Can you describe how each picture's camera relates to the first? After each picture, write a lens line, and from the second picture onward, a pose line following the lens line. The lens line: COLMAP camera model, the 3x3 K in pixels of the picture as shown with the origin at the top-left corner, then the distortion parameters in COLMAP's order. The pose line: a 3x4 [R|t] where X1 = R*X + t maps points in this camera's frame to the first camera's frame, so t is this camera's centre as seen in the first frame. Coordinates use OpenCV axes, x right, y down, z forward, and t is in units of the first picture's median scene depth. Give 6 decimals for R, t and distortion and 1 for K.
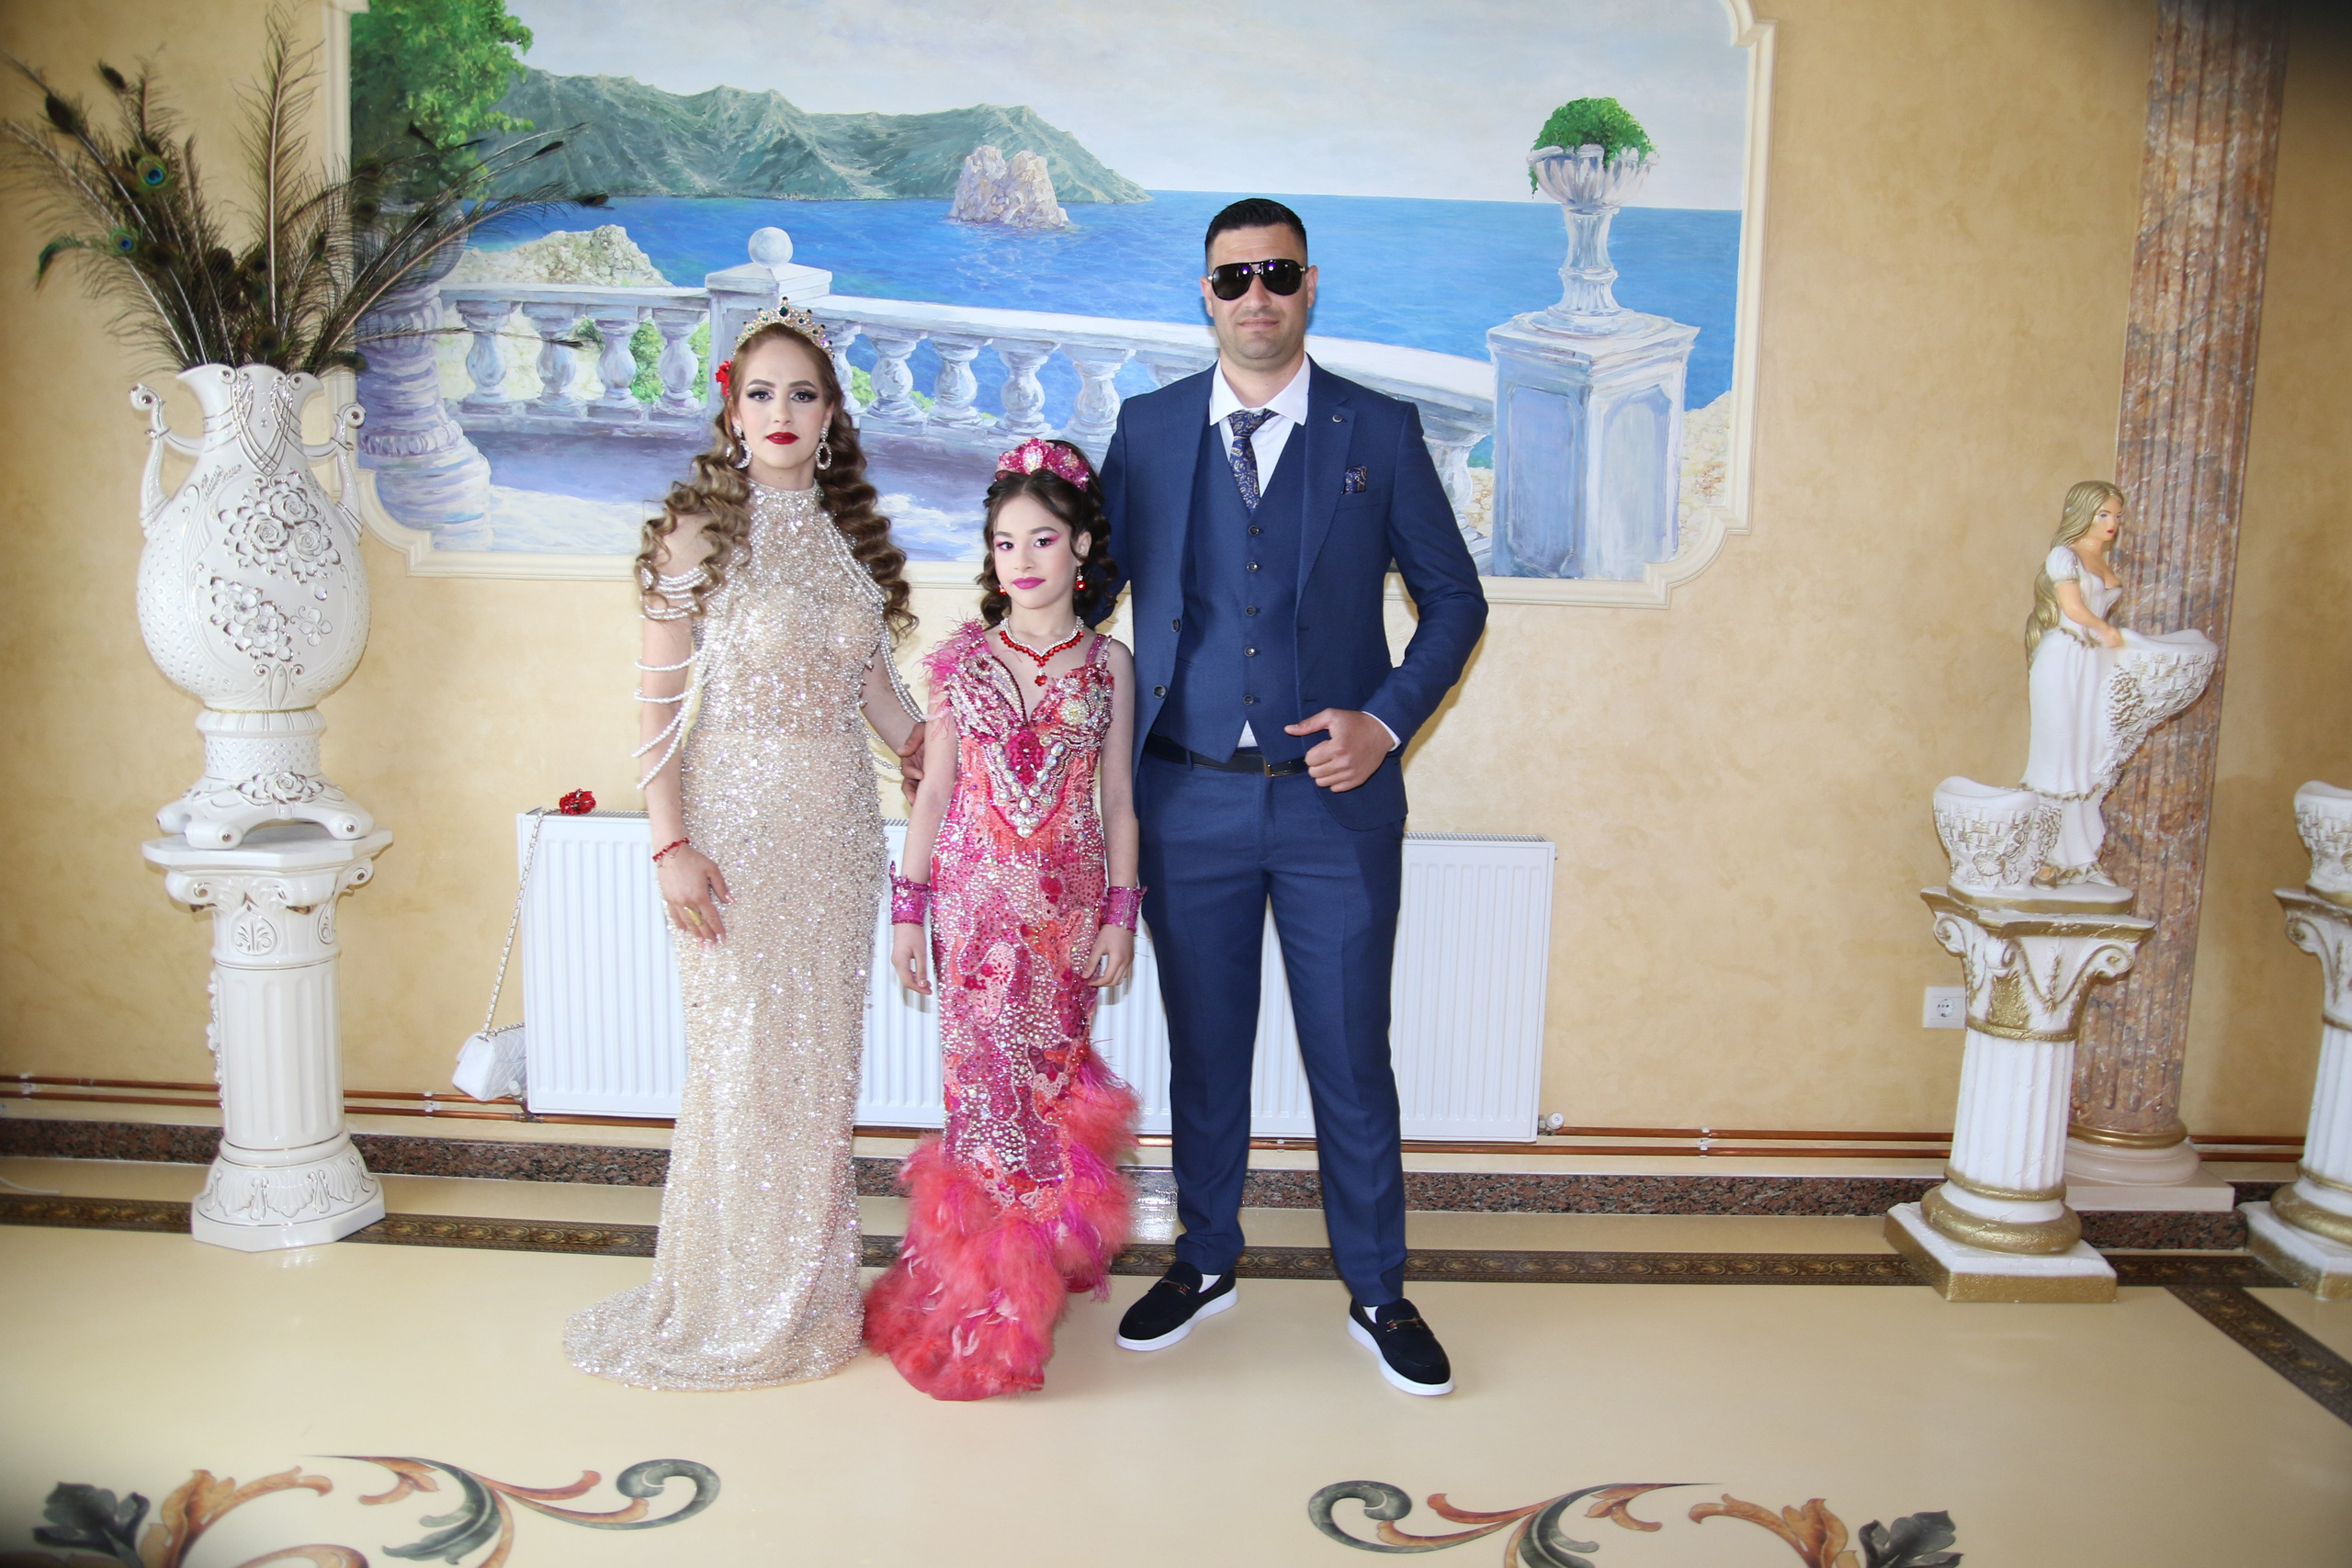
lens RADIAL K [[1731.5, 0, 1172.6], [0, 1731.5, 798.9], [0, 0, 1]] dist [-0.134826, 0.090893]
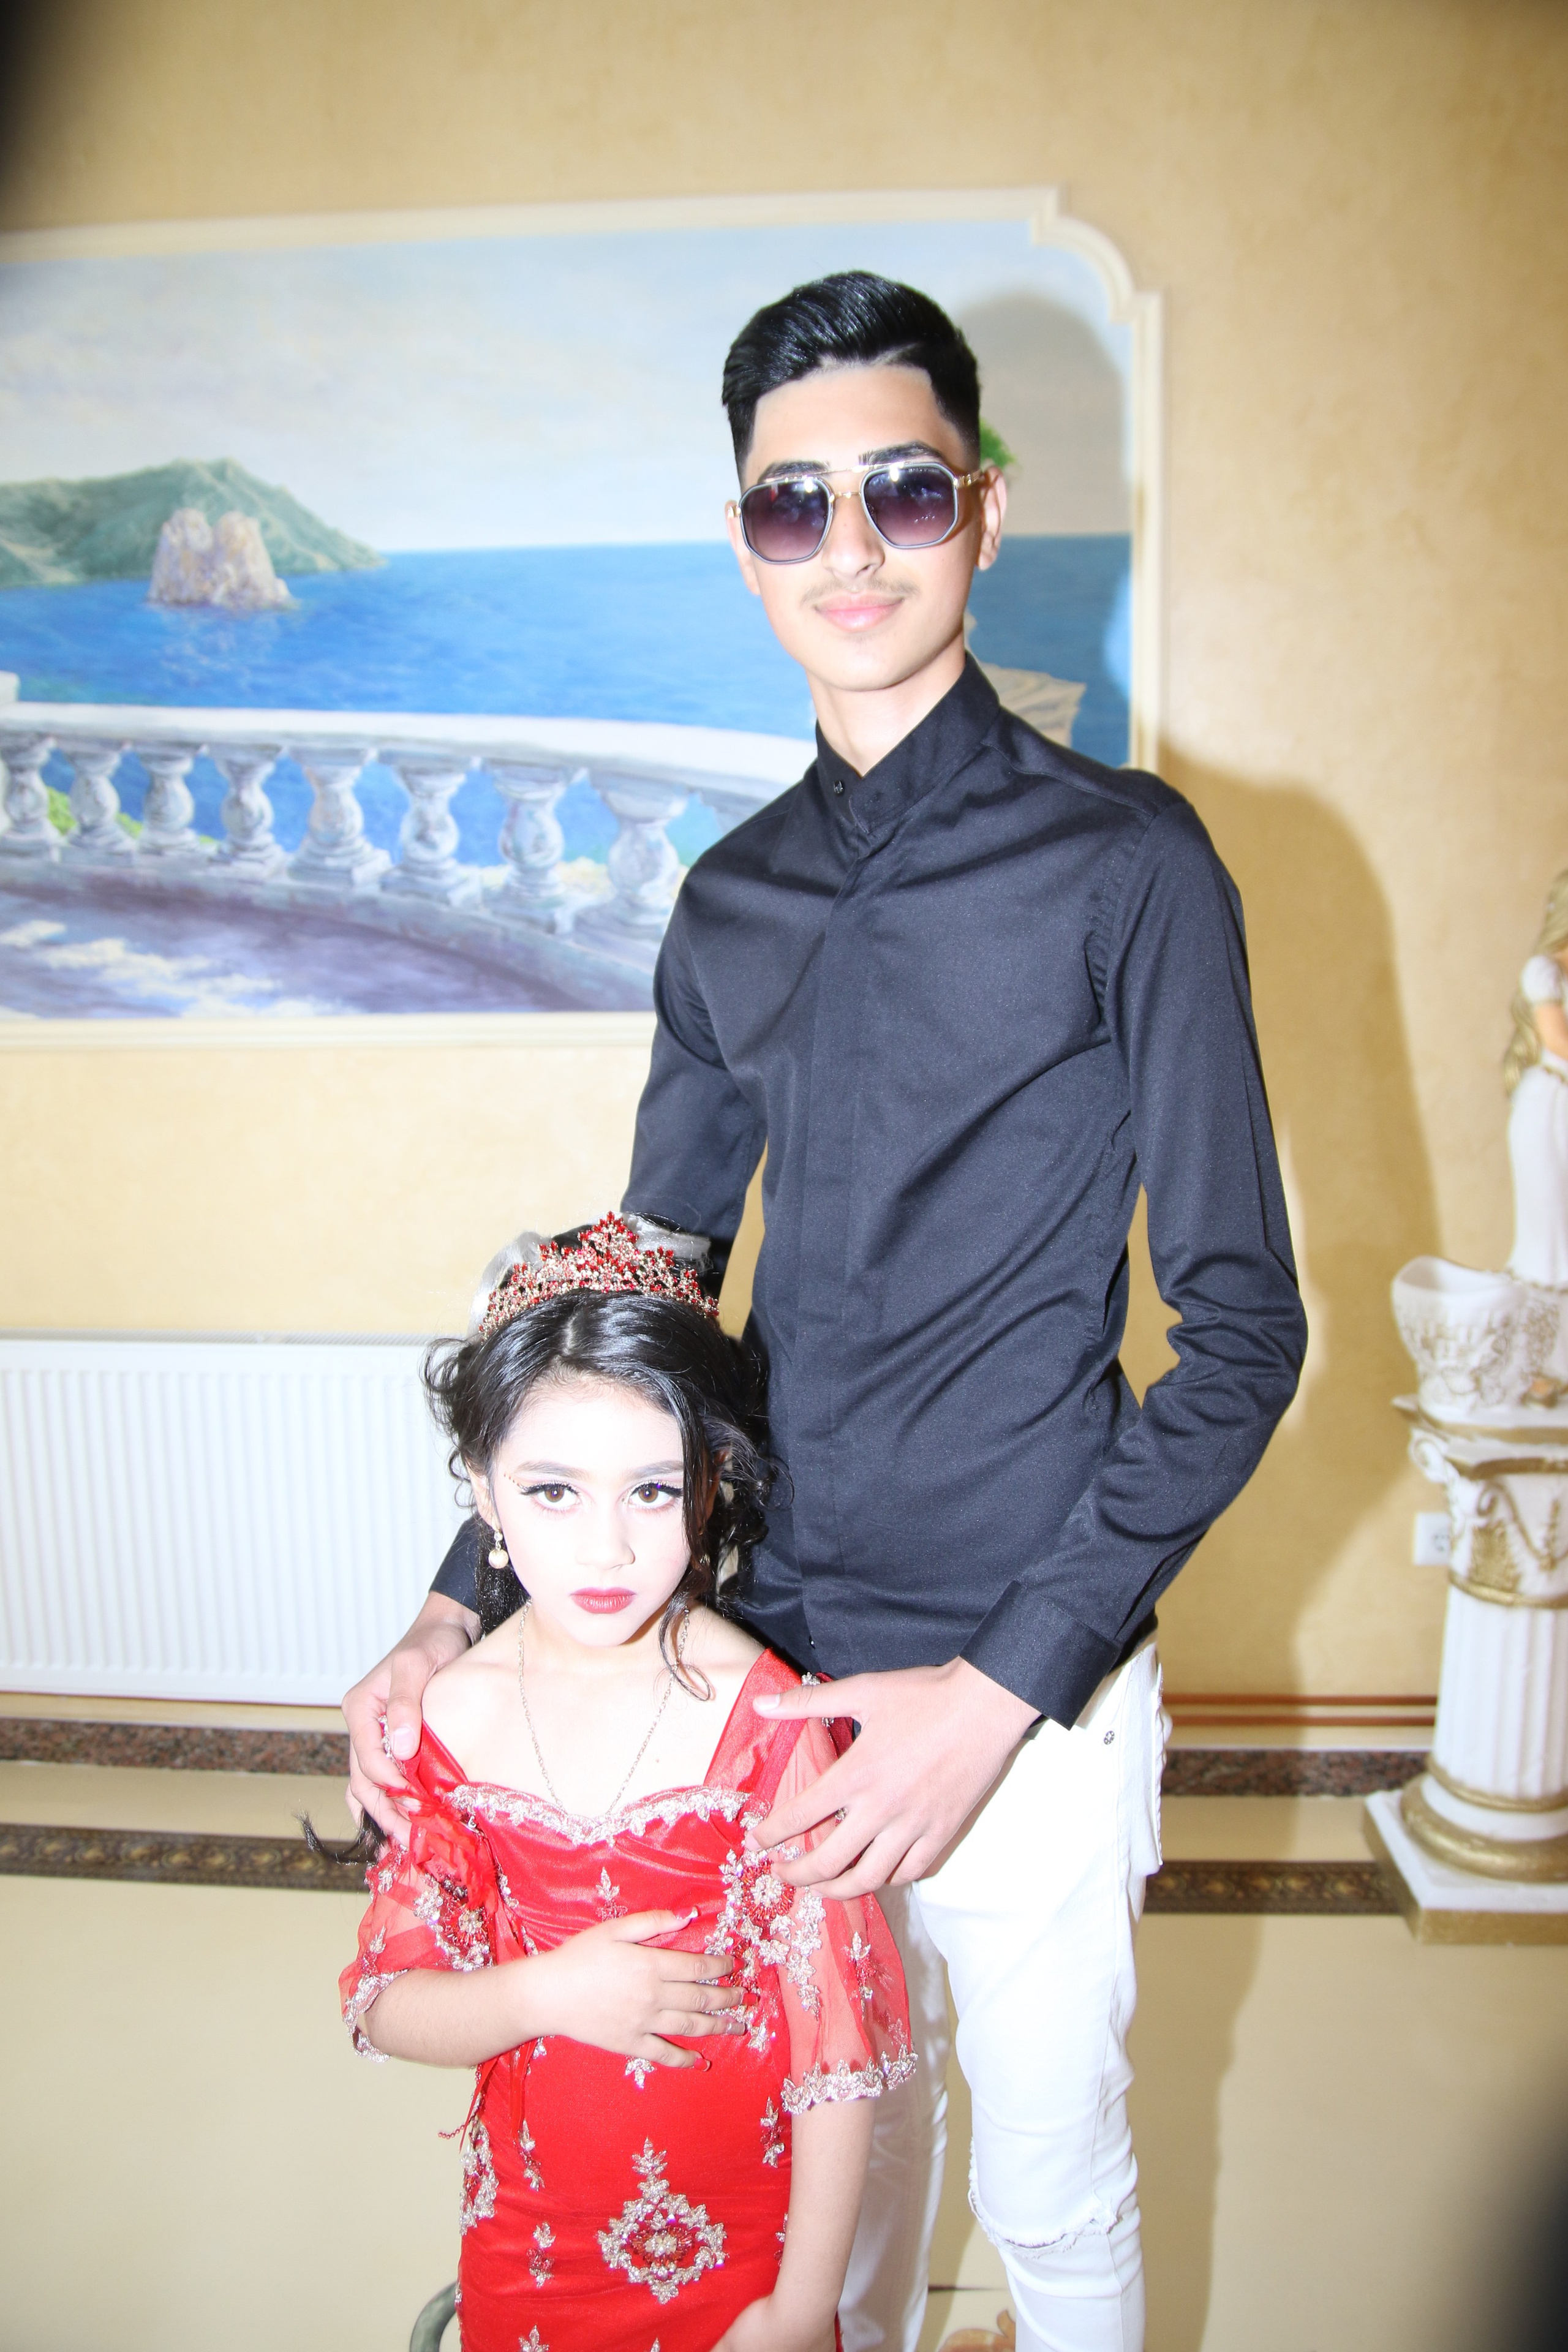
lens RADIAL K [[1709.2, 0, 809.4], [0, 1709.2, 1165.7], [0, 0, 1]] dist [-0.129963, 0.074012]
pose [[0.998018, -0.026747, -0.056963, 0.224617], [0.026933, 0.999634, 0.002497, -0.063111], [0.056875, -0.004026, 0.998373, 0.219777]]
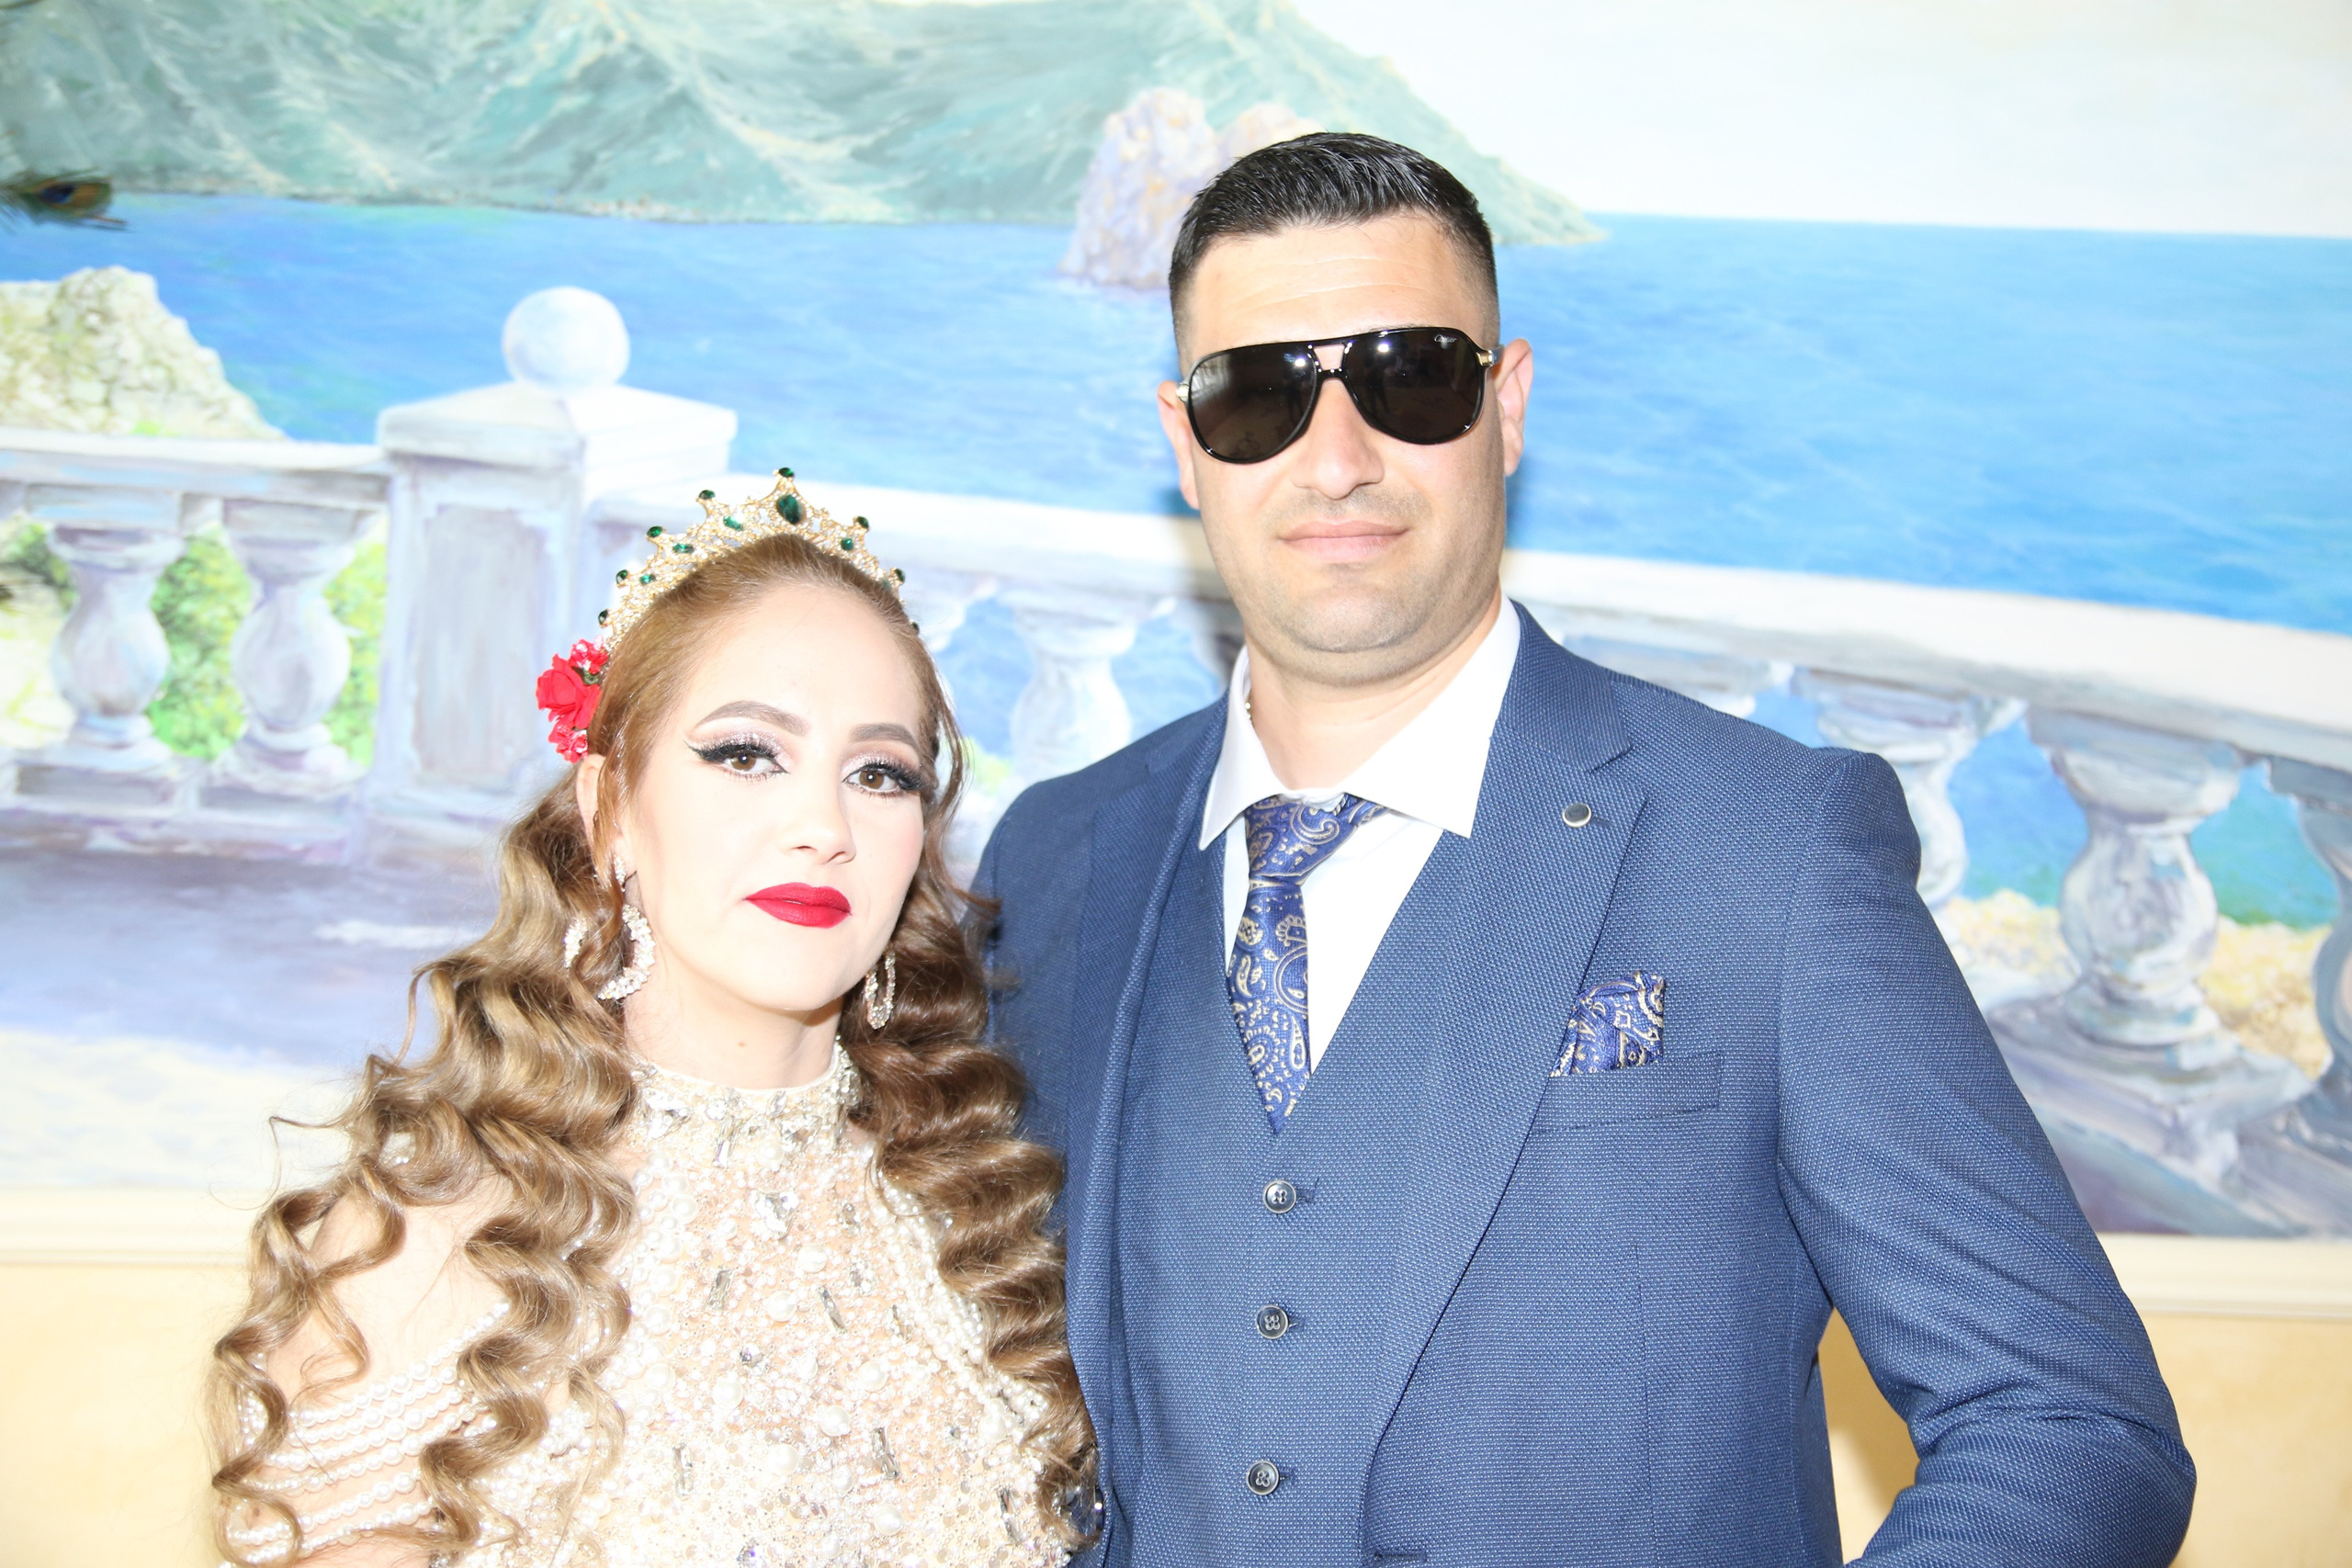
lens RADIAL K [[1970.7, 0, 1154.2], [0, 1970.7, 796.9], [0, 0, 1]] dist [-0.006426, 0.057552]
pose [[0.999594, 0.004704, 0.028099, -0.122030], [0.000554, 0.982875, -0.184270, -0.151131], [-0.028484, 0.184211, 0.982474, 0.599080]]
